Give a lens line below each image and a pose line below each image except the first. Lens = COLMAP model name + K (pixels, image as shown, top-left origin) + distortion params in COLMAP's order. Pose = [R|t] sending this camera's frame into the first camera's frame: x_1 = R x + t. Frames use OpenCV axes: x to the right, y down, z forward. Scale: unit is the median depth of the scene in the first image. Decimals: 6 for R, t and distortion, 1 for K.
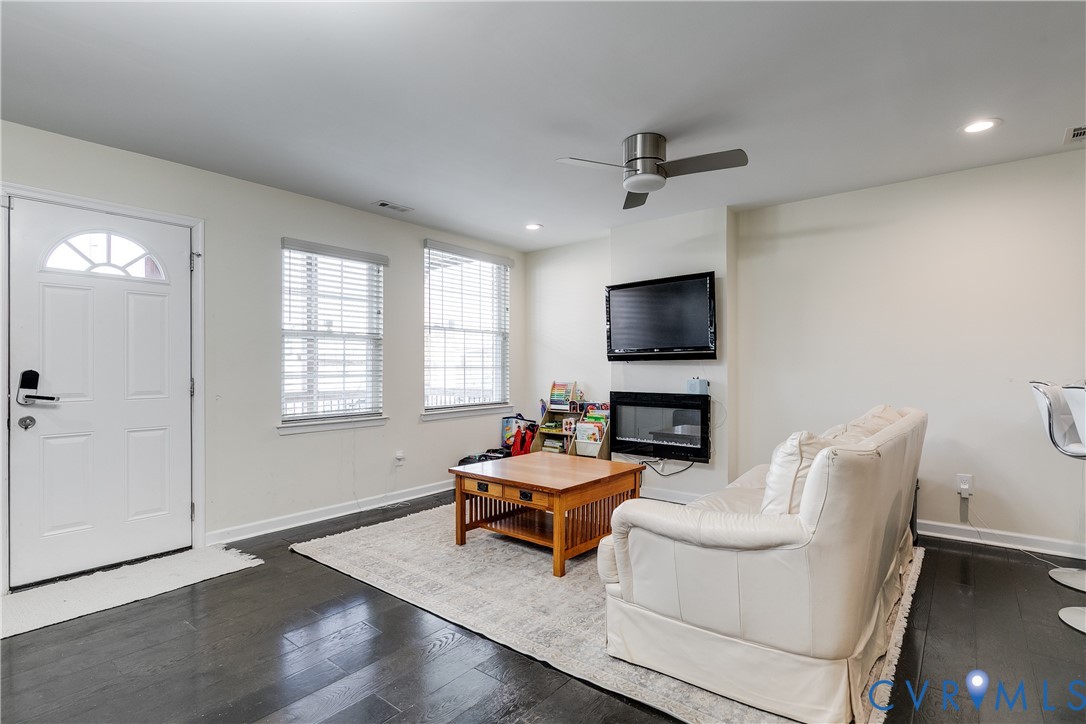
lens RADIAL K [[526.0, 0, 547.5], [0, 526.0, 363.5], [0, 0, 1]] dist [-0.003573, -0.001139]
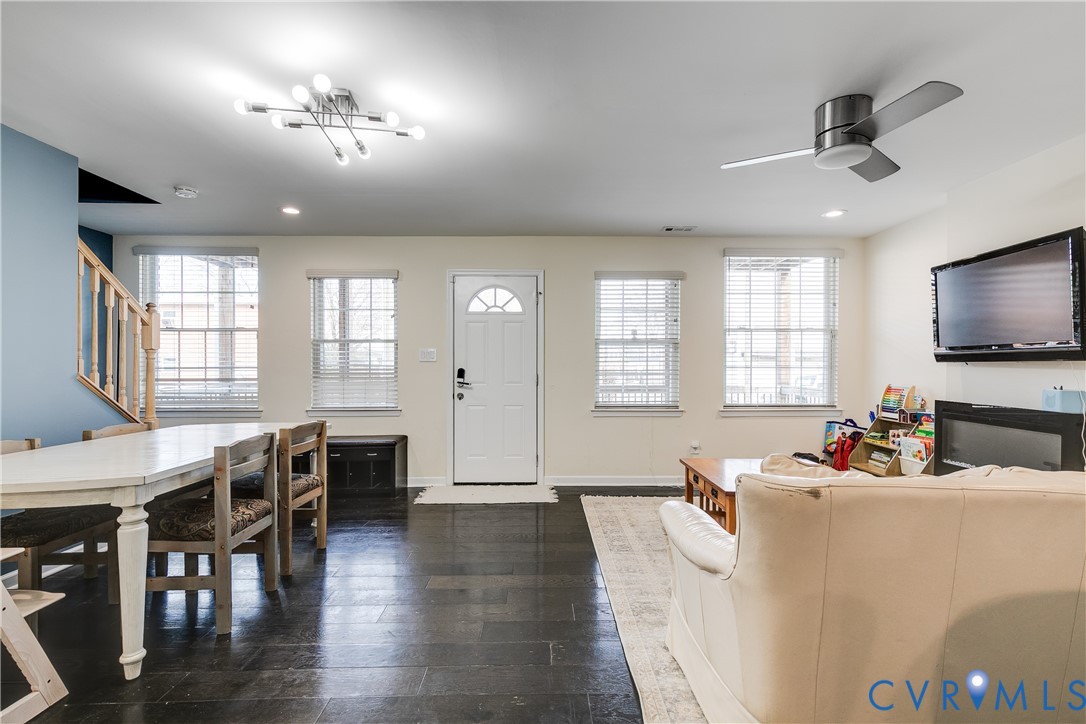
lens RADIAL K [[486.9, 0, 543.0], [0, 486.9, 362.0], [0, 0, 1]] dist [0.000816, -0.000016]
pose [[0.631040, 0.001242, -0.775749, 0.334630], [0.002747, 0.999989, 0.003835, -0.009220], [0.775745, -0.004552, 0.631030, 0.084306]]
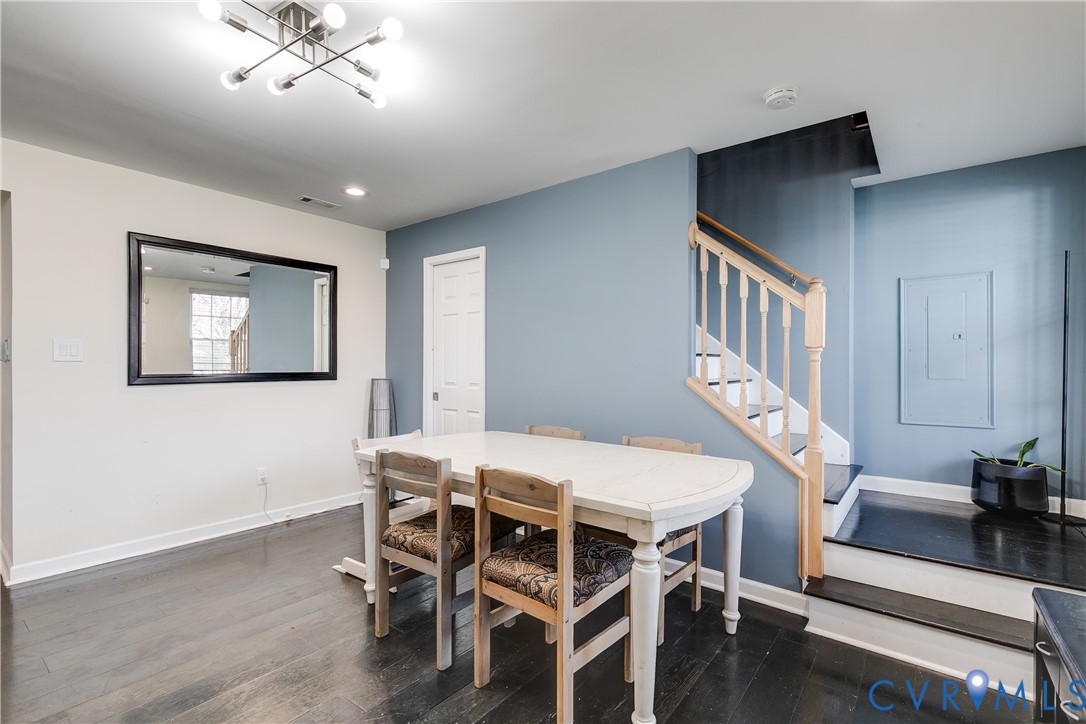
lens RADIAL K [[500.6, 0, 579.2], [0, 500.6, 368.8], [0, 0, 1]] dist [0.002713, 0.000138]
pose [[-0.999547, 0.002070, -0.030010, -0.456253], [0.002172, 0.999992, -0.003353, -0.001630], [0.030003, -0.003416, -0.999544, 0.671627]]
